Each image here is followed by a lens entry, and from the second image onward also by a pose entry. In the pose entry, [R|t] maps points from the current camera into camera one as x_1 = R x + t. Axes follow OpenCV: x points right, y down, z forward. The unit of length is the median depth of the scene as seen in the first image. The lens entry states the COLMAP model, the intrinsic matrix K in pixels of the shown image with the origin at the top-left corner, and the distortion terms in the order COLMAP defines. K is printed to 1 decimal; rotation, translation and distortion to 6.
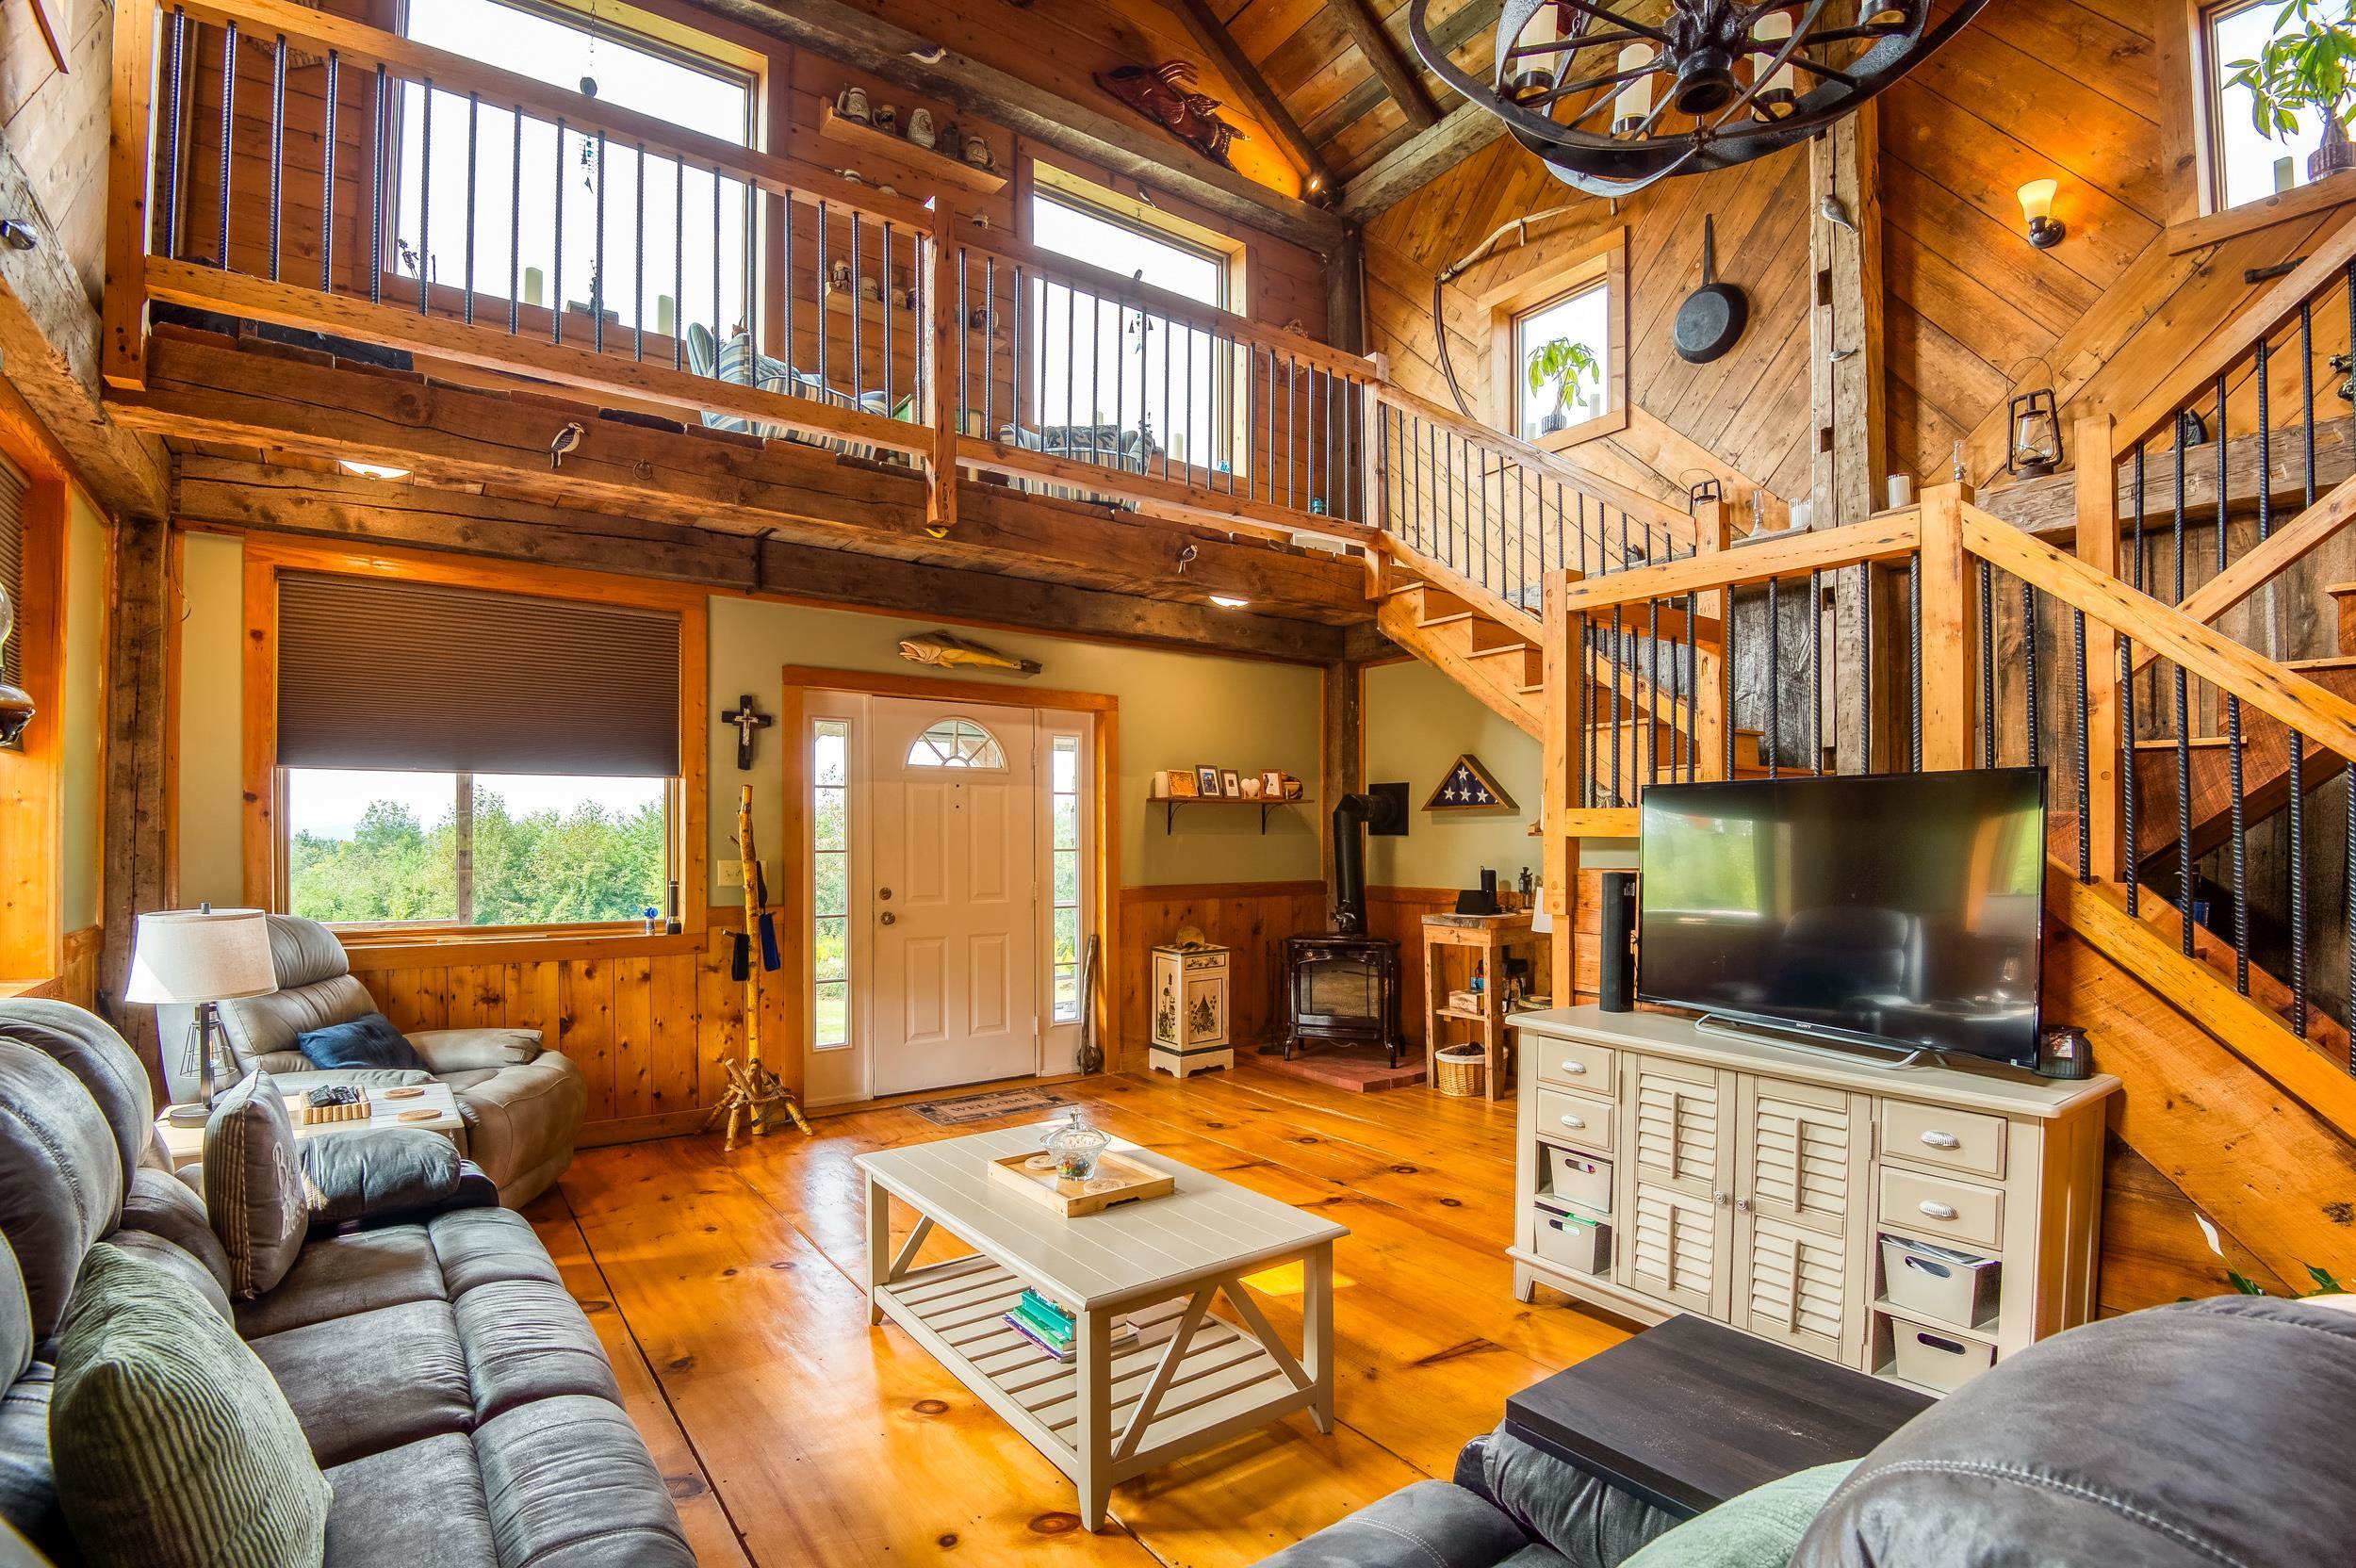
lens RADIAL K [[1132.5, 0, 1208.7], [0, 1132.5, 824.5], [0, 0, 1]] dist [-0.024446, -0.007958]
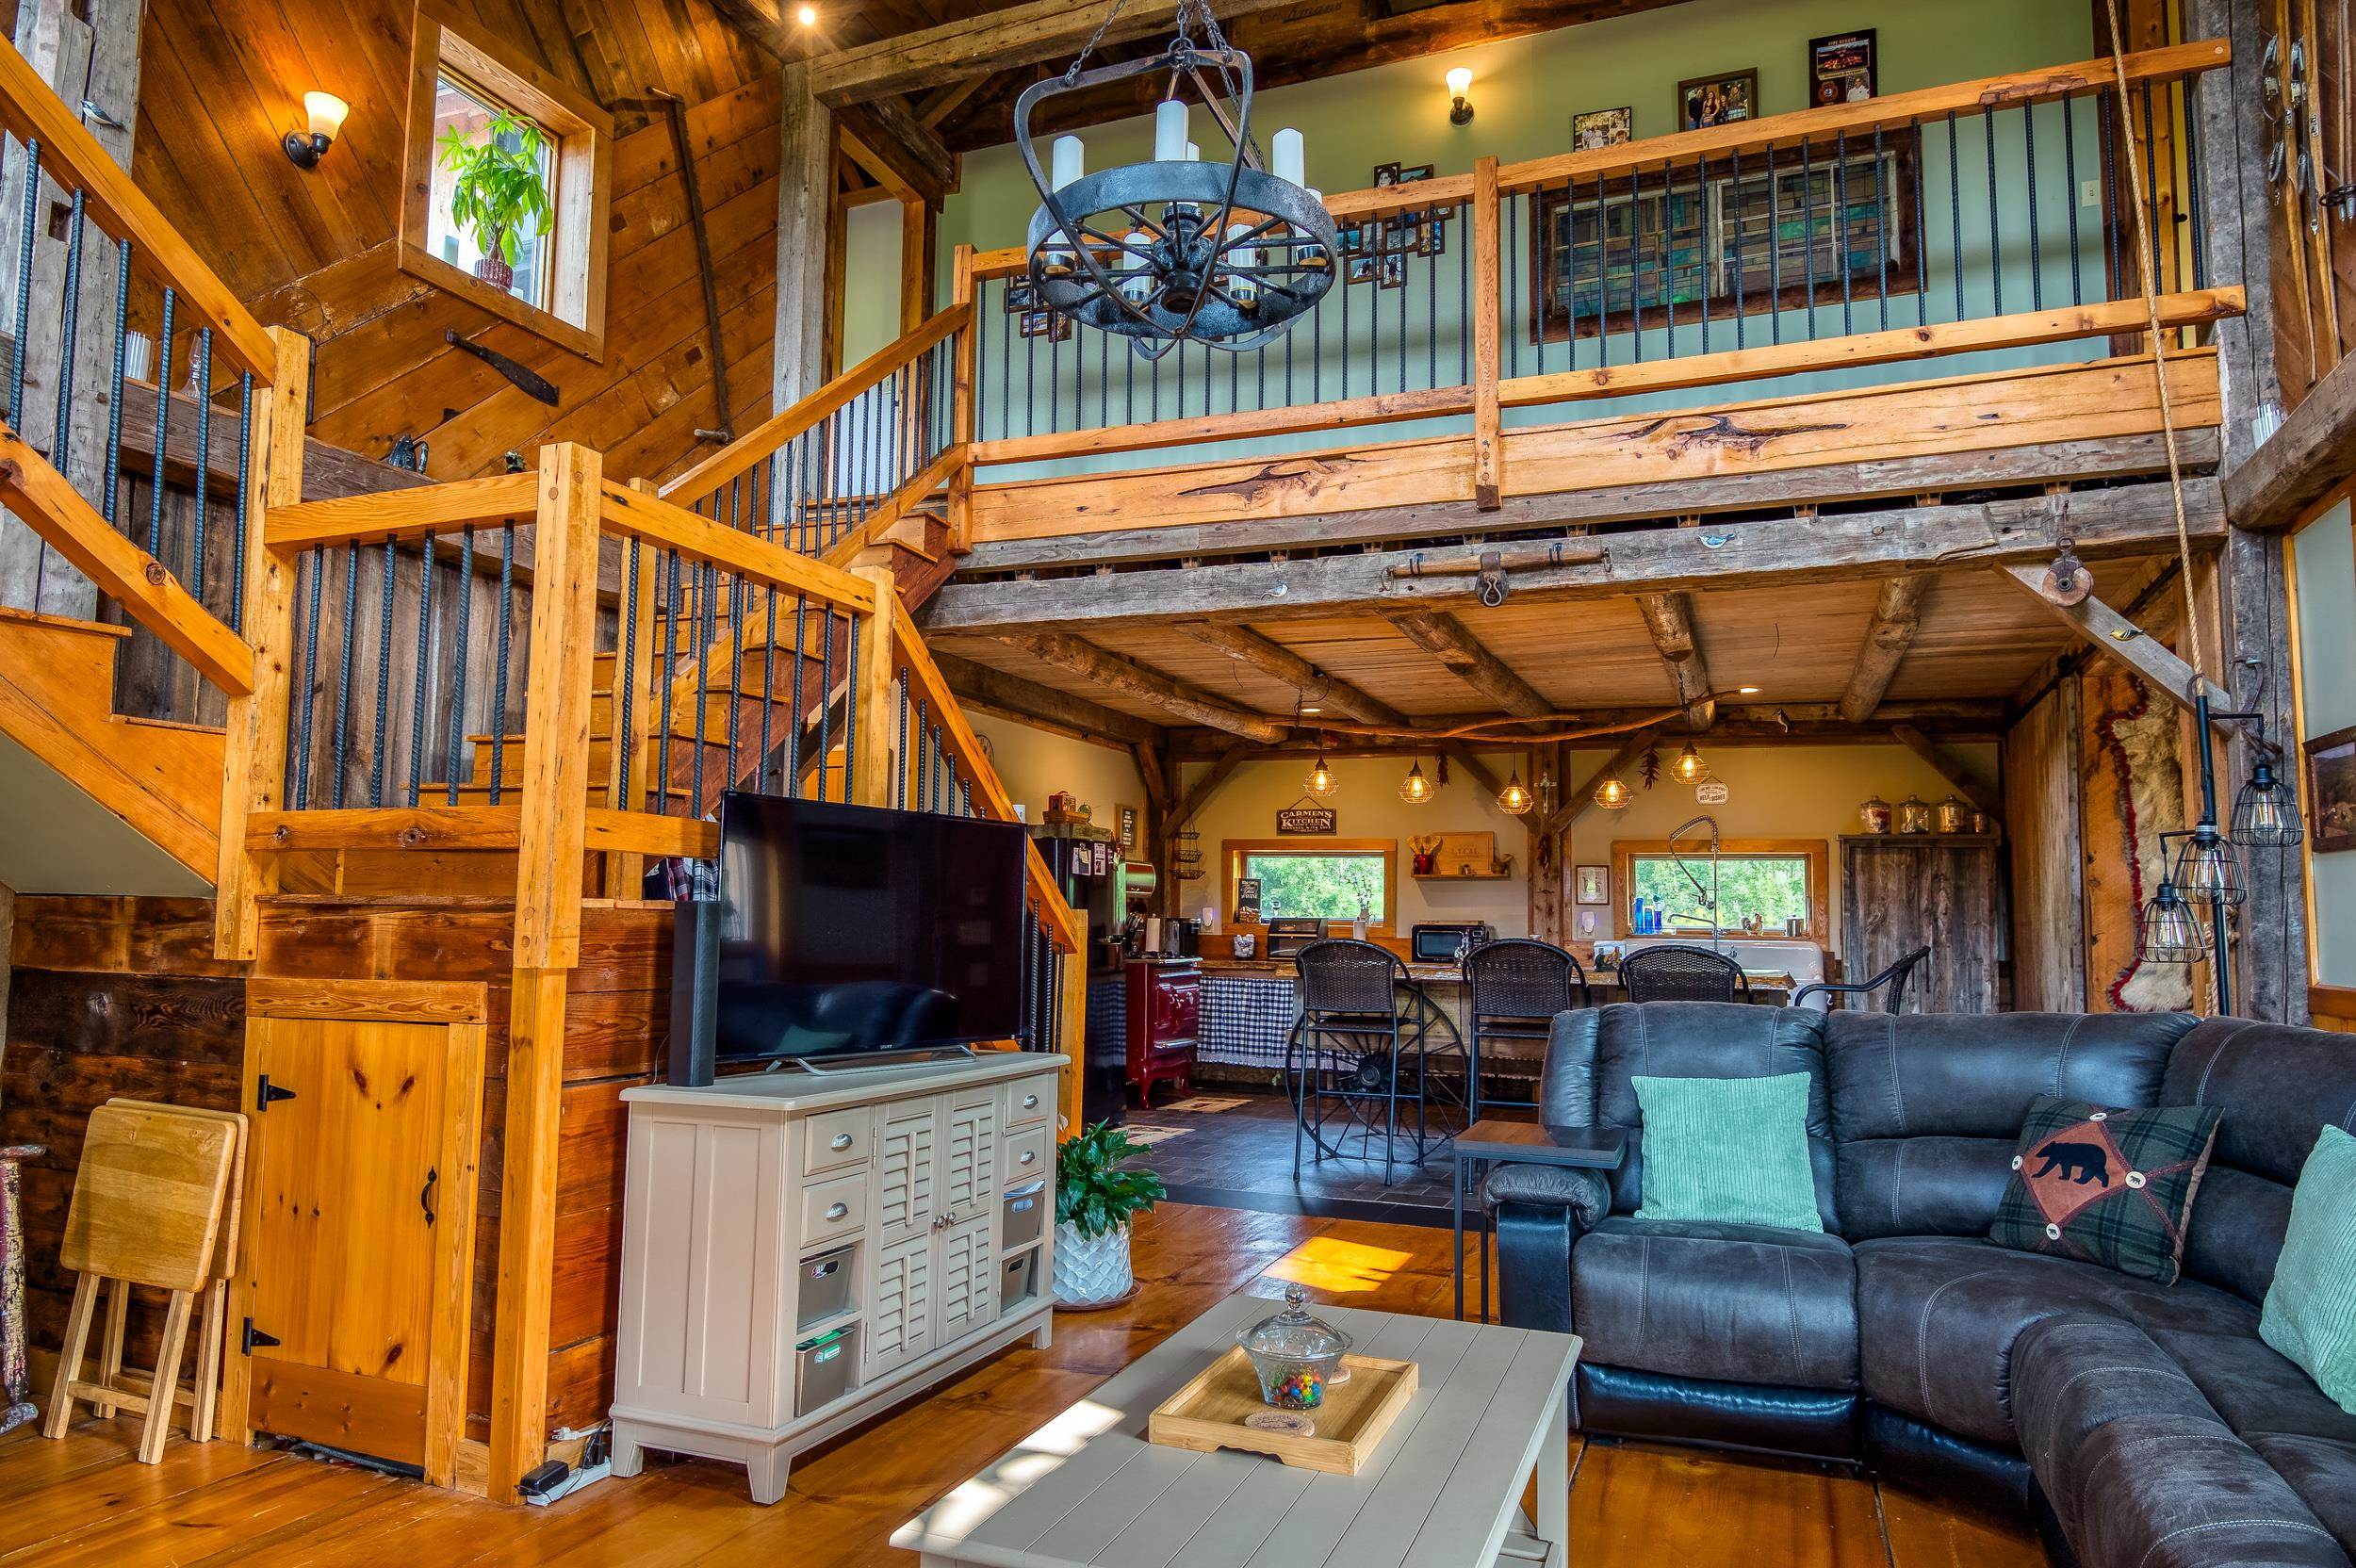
lens RADIAL K [[1467.7, 0, 1161.4], [0, 1467.7, 793.3], [0, 0, 1]] dist [0.000689, -0.005304]
pose [[-0.526447, 0.066820, 0.847578, -0.421434], [-0.016625, 0.995907, -0.088840, 0.040789], [-0.850045, -0.060861, -0.523182, 0.820960]]
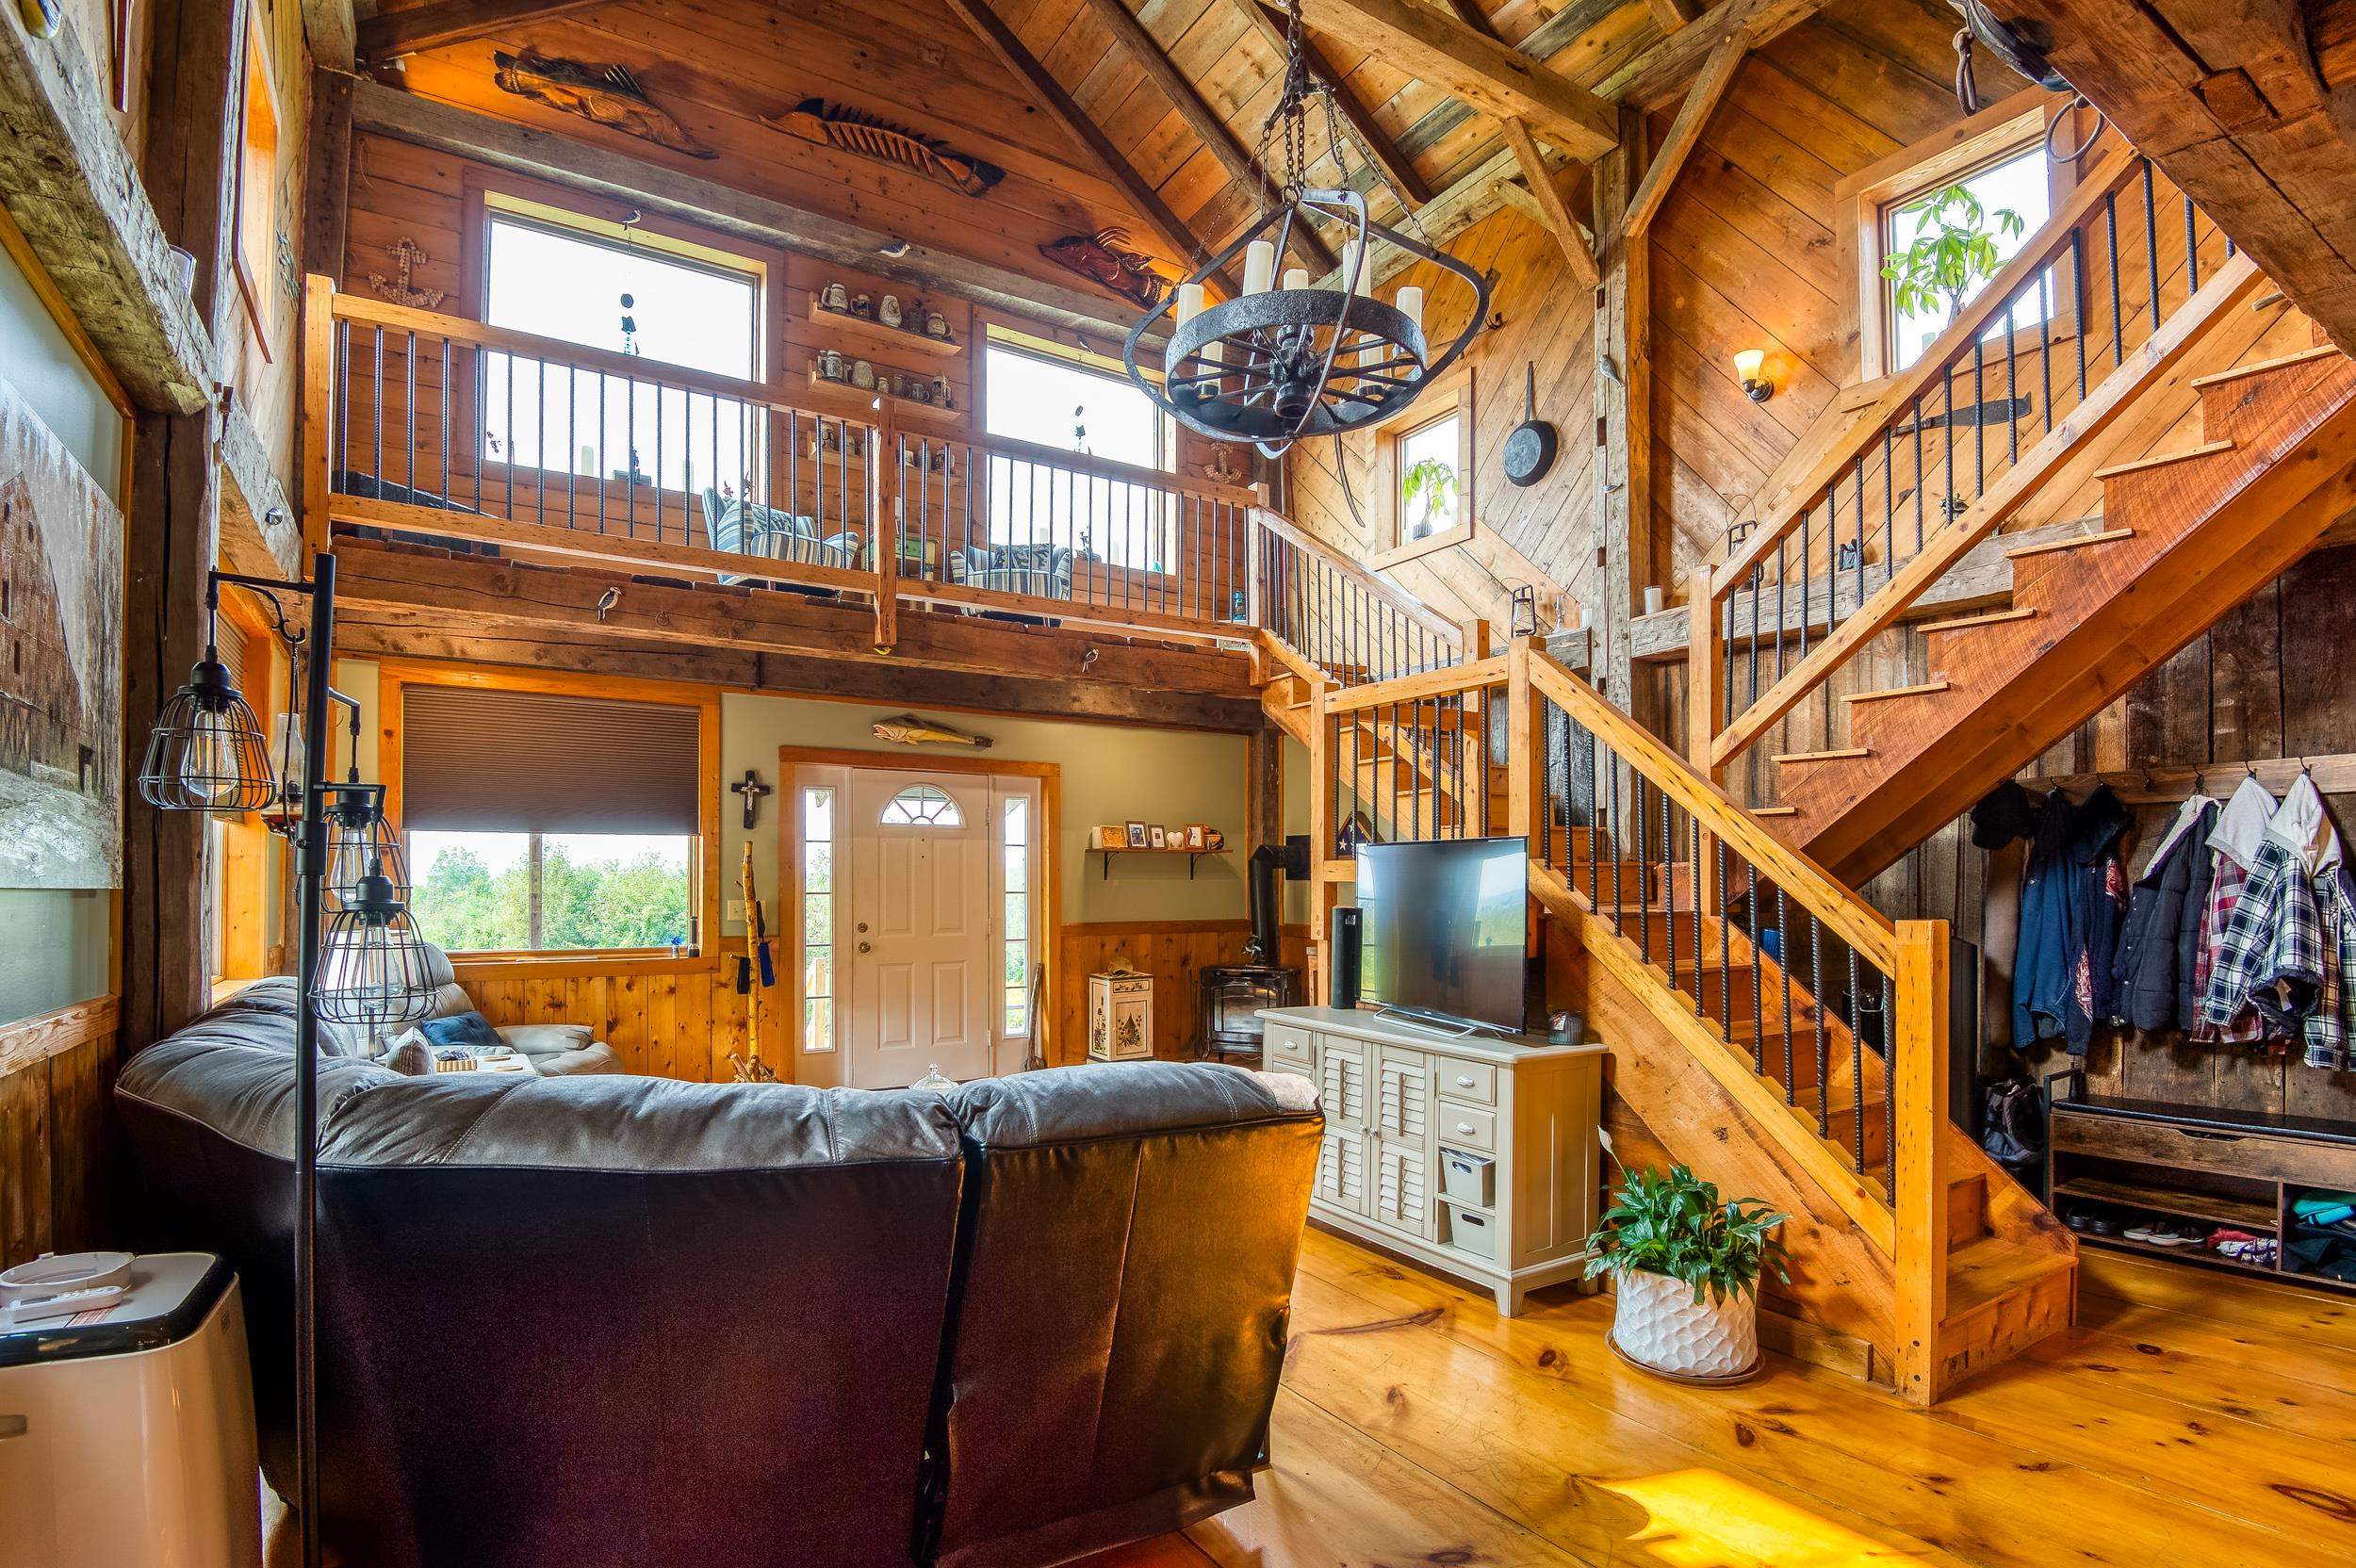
lens RADIAL K [[1132.5, 0, 1169.6], [0, 1132.5, 858.5], [0, 0, 1]] dist [-0.024446, -0.007958]
pose [[0.997341, -0.002337, -0.072841, 0.156152], [0.001672, 0.999956, -0.009187, -0.002903], [0.072859, 0.009041, 0.997301, -0.237660]]
